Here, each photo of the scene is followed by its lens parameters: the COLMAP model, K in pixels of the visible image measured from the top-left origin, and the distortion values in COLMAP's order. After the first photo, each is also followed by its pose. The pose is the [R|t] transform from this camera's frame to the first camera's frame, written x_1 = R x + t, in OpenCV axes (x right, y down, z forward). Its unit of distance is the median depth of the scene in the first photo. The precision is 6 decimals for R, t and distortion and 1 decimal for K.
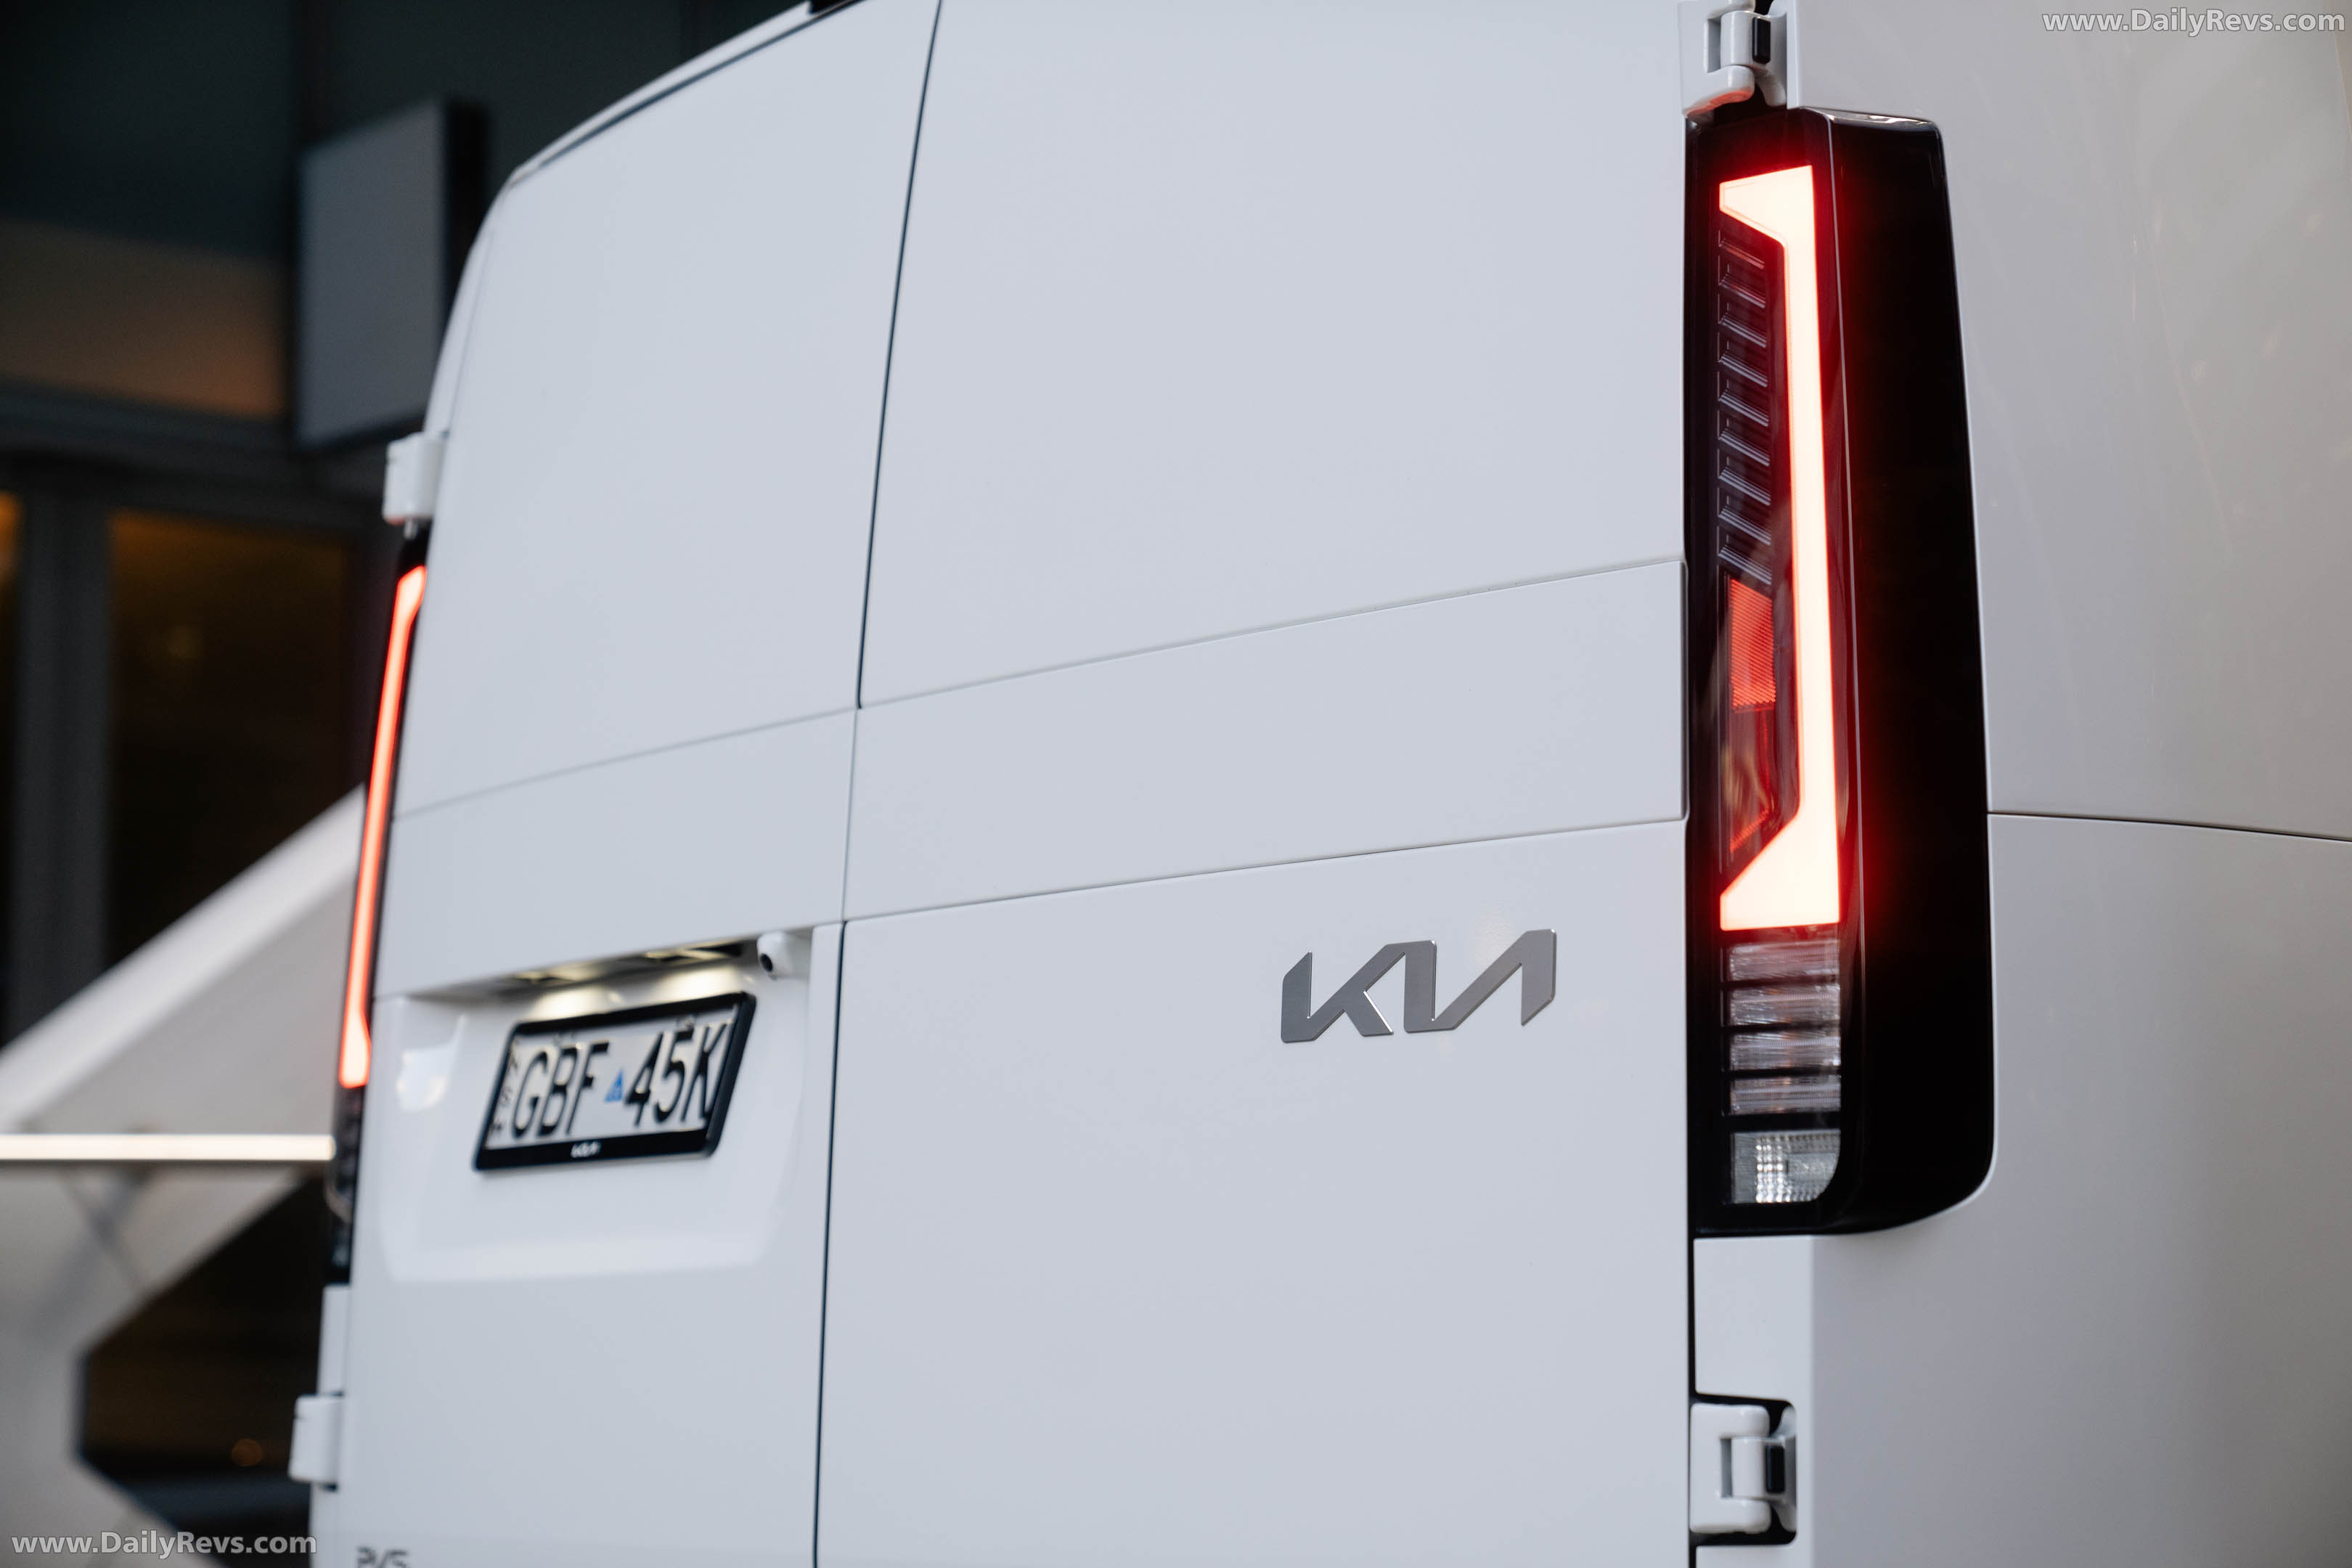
lens RADIAL K [[4592.6, 0, 1176.0], [0, 4592.6, 784.0], [0, 0, 1]] dist [0.269463, 0.048557]
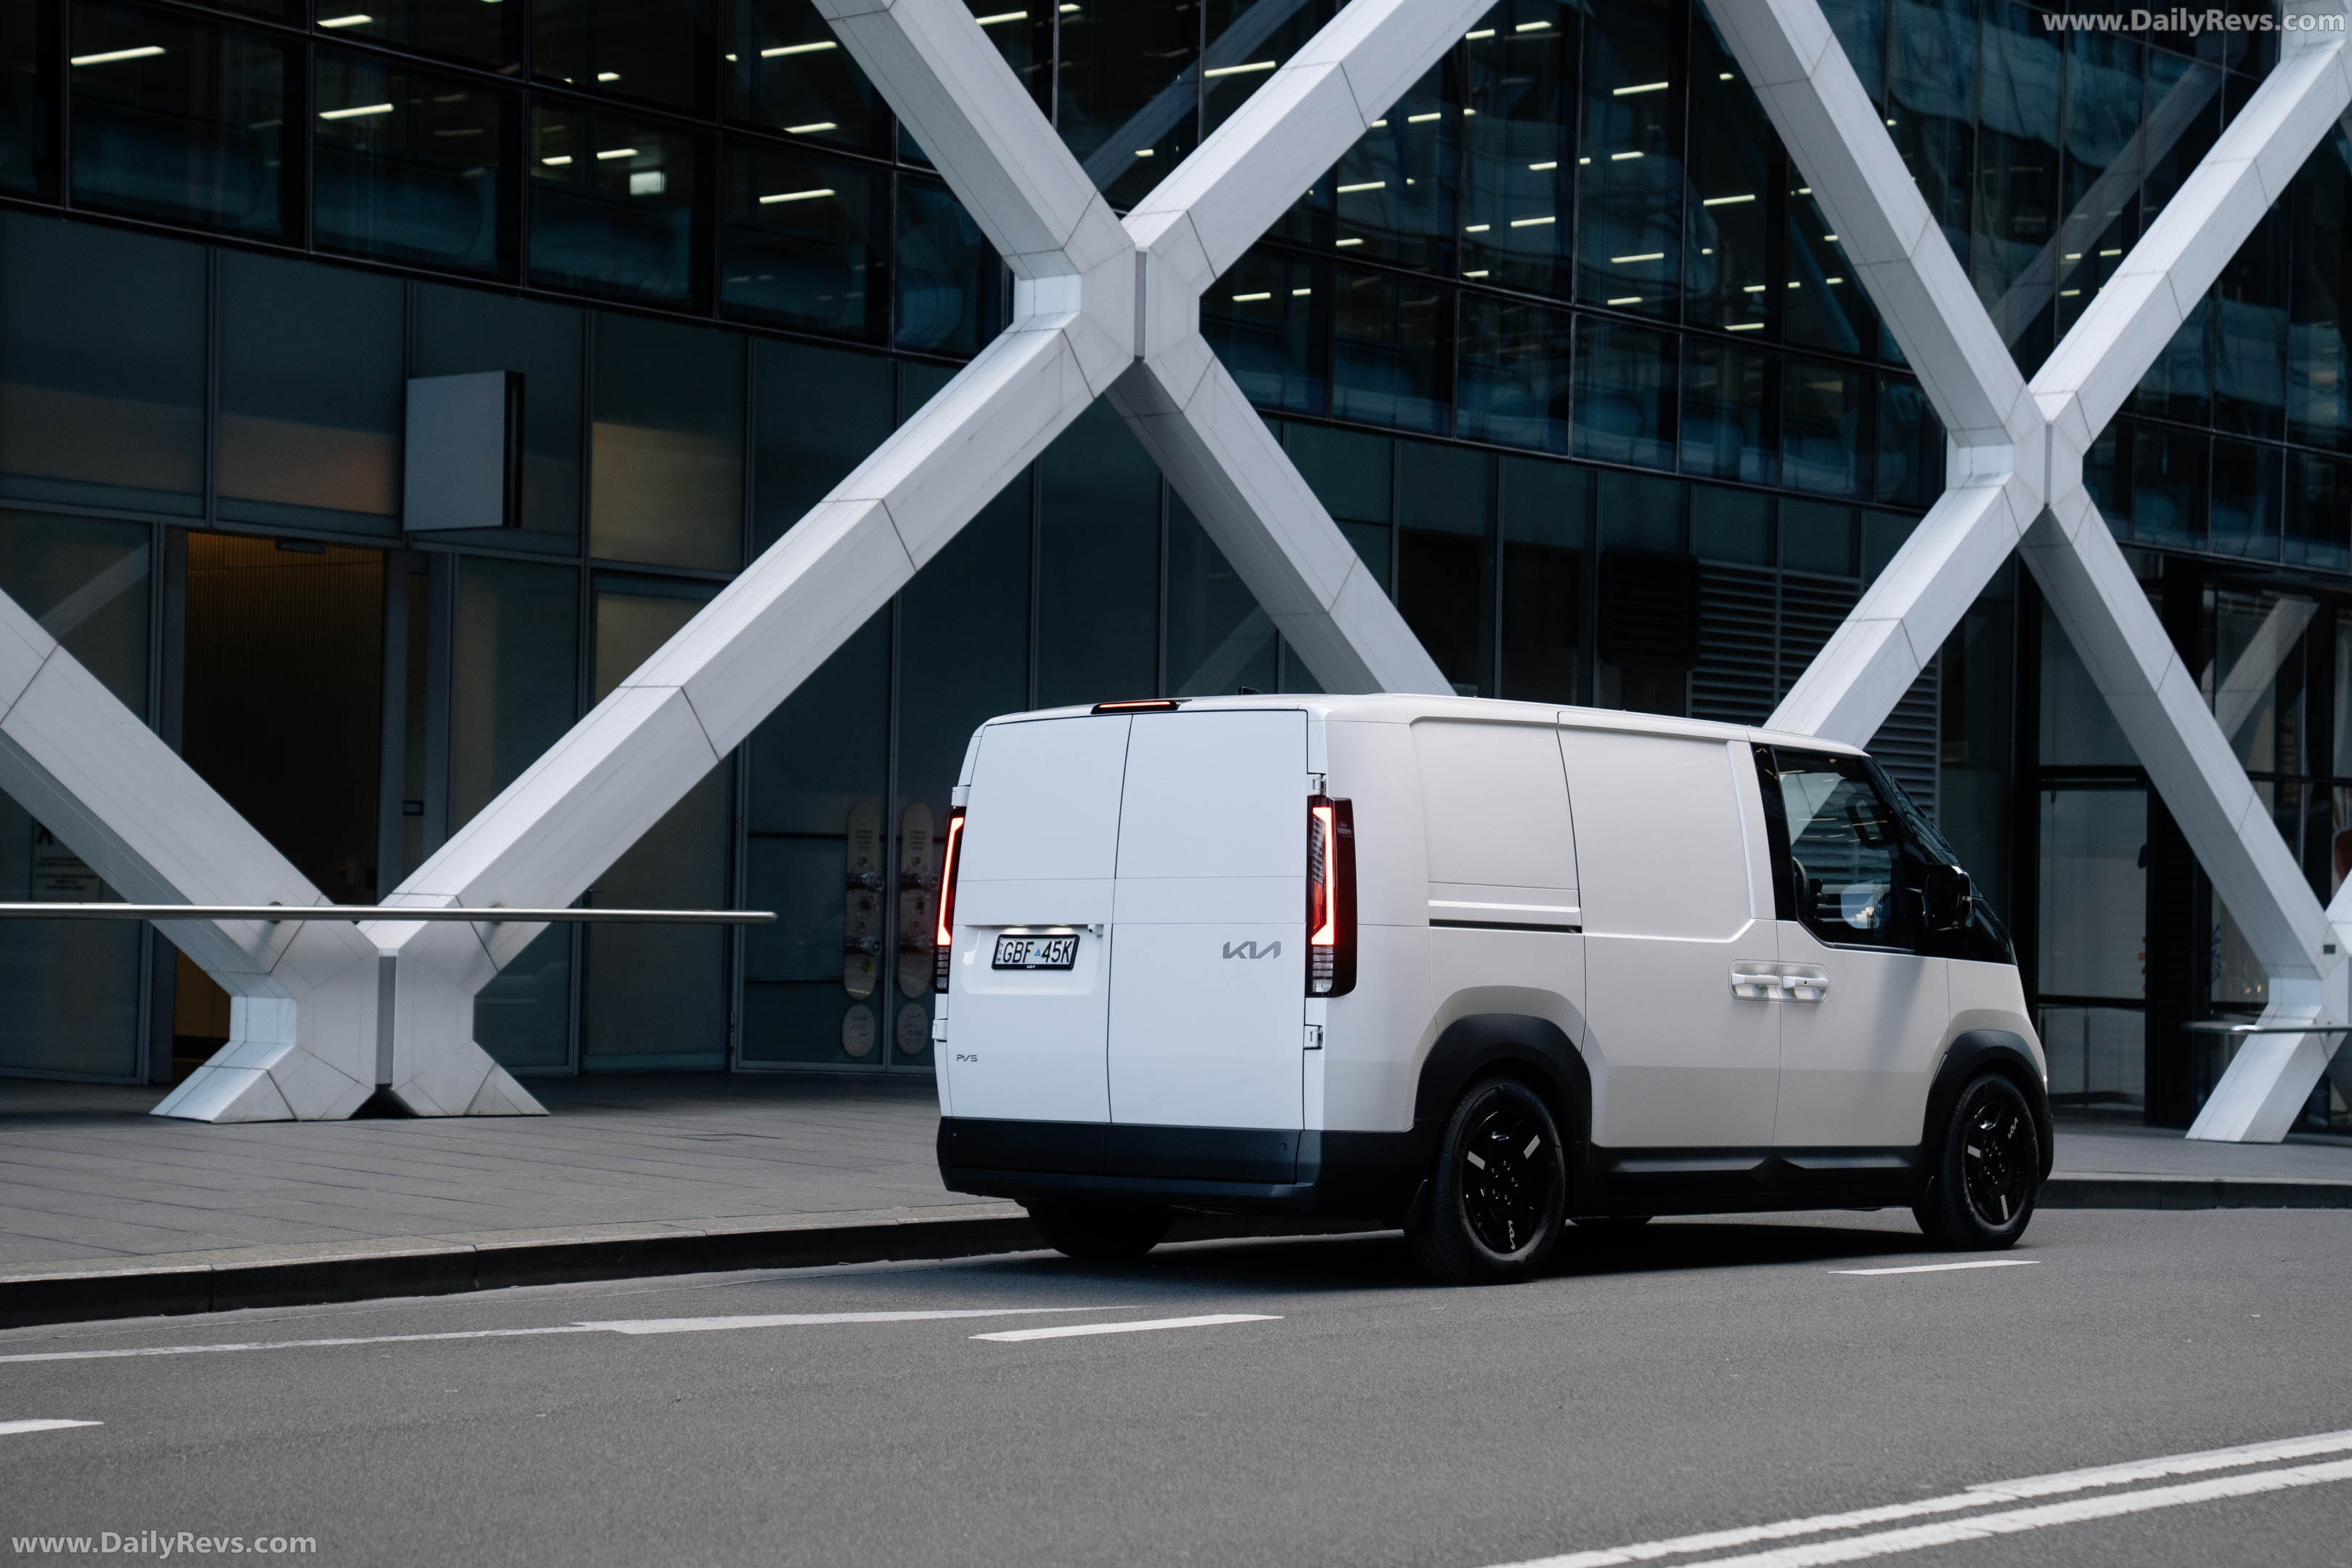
lens RADIAL K [[4594.1, 0, 1176.0], [0, 4594.1, 784.0], [0, 0, 1]] dist [0.316538, 0.031865]
pose [[0.980289, 0.022154, 0.196324, -1.124505], [-0.037760, 0.996384, 0.076109, -0.570385], [-0.193928, -0.082022, 0.977581, -4.346726]]
